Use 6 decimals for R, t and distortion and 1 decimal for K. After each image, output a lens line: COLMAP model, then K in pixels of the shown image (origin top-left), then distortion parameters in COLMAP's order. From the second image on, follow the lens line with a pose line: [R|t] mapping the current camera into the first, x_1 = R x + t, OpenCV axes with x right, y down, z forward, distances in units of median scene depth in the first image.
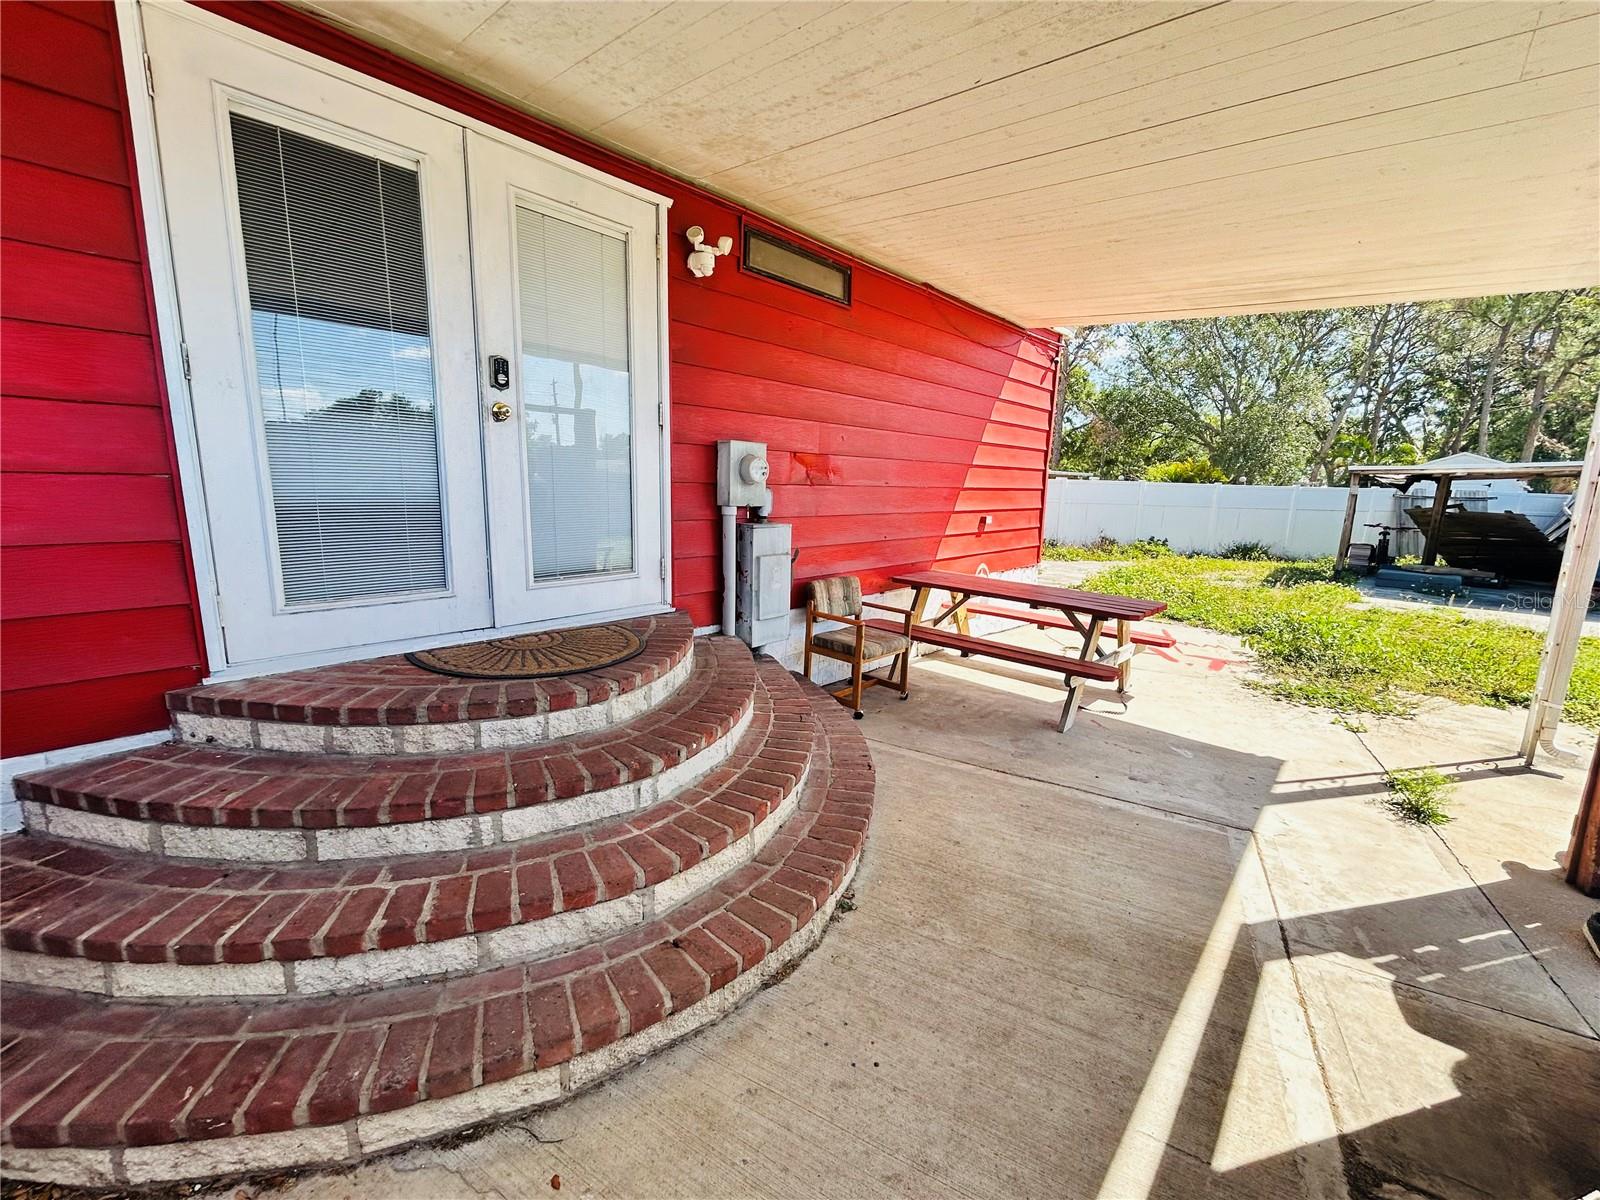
lens RADIAL K [[646.4, 0, 799.1], [0, 646.4, 596.4], [0, 0, 1]] dist [-0.001151, -0.000673]
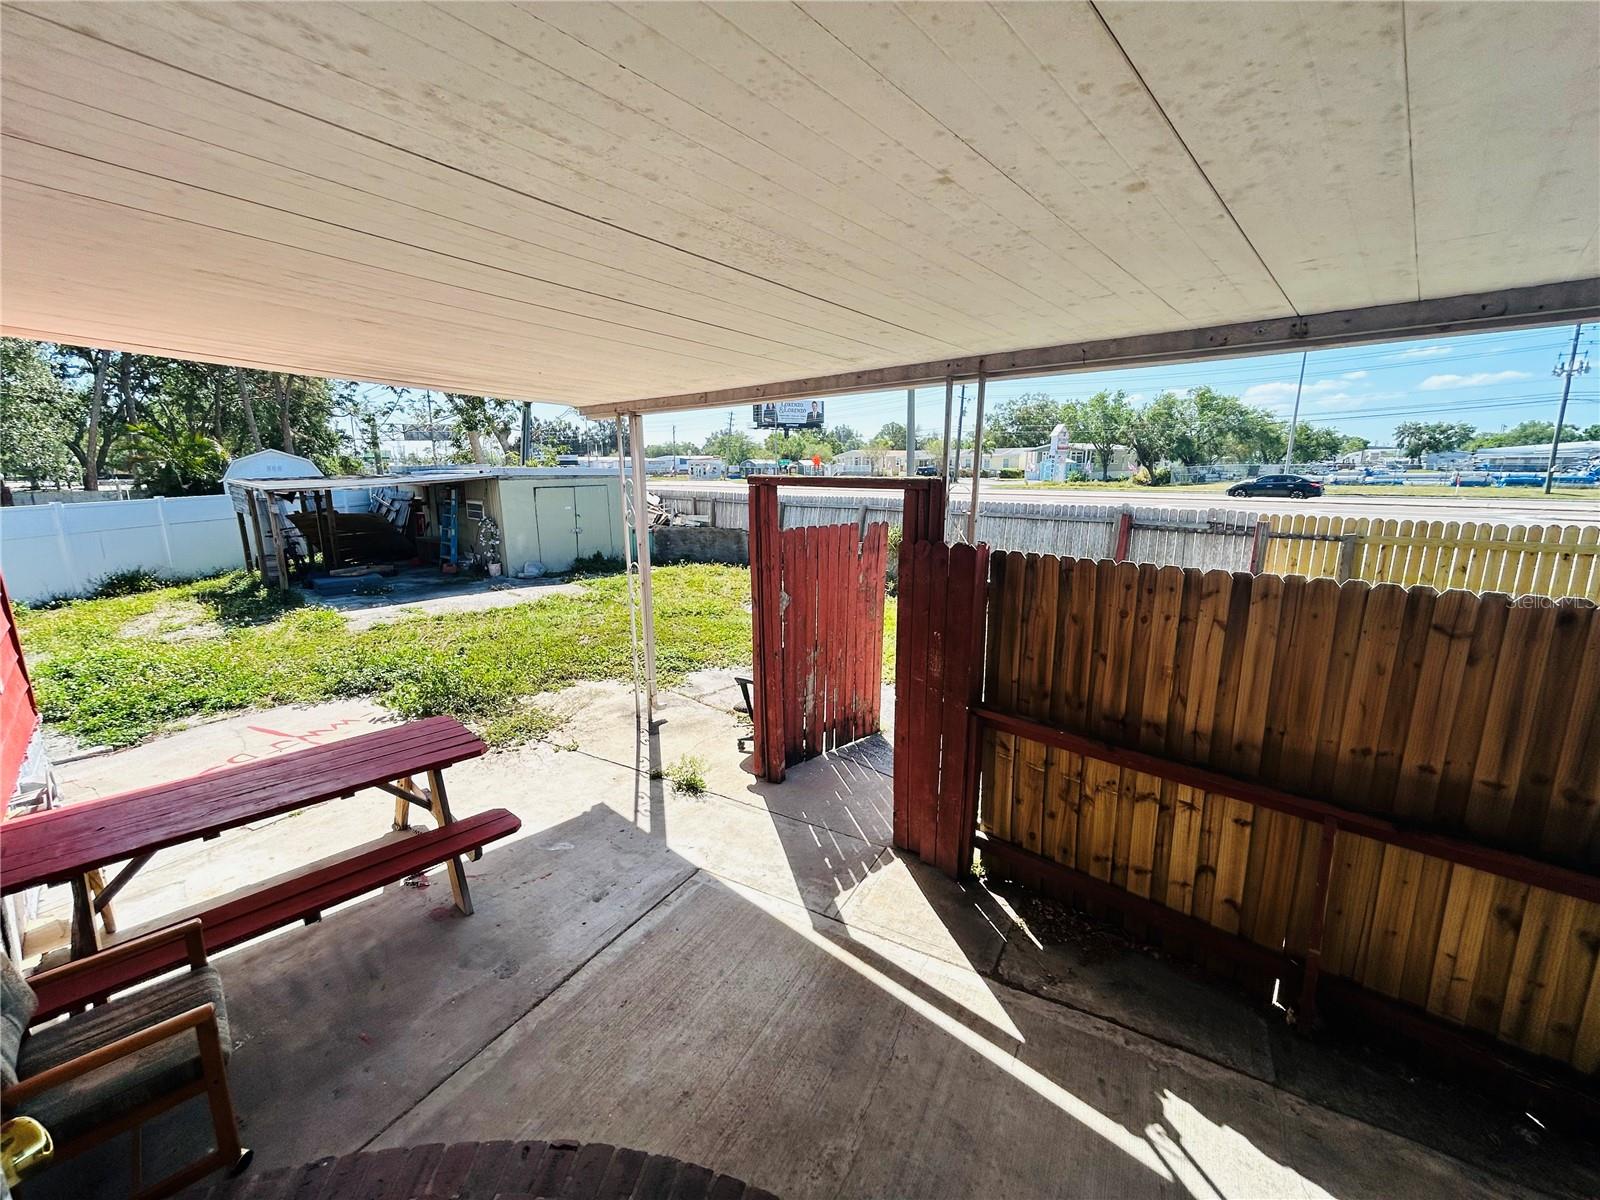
lens RADIAL K [[646.4, 0, 799.4], [0, 646.4, 603.1], [0, 0, 1]] dist [-0.001151, -0.000673]
pose [[0.030702, -0.235209, 0.971460, -0.359255], [0.182456, 0.956907, 0.225919, -0.343331], [-0.982735, 0.170312, 0.072295, 0.546895]]
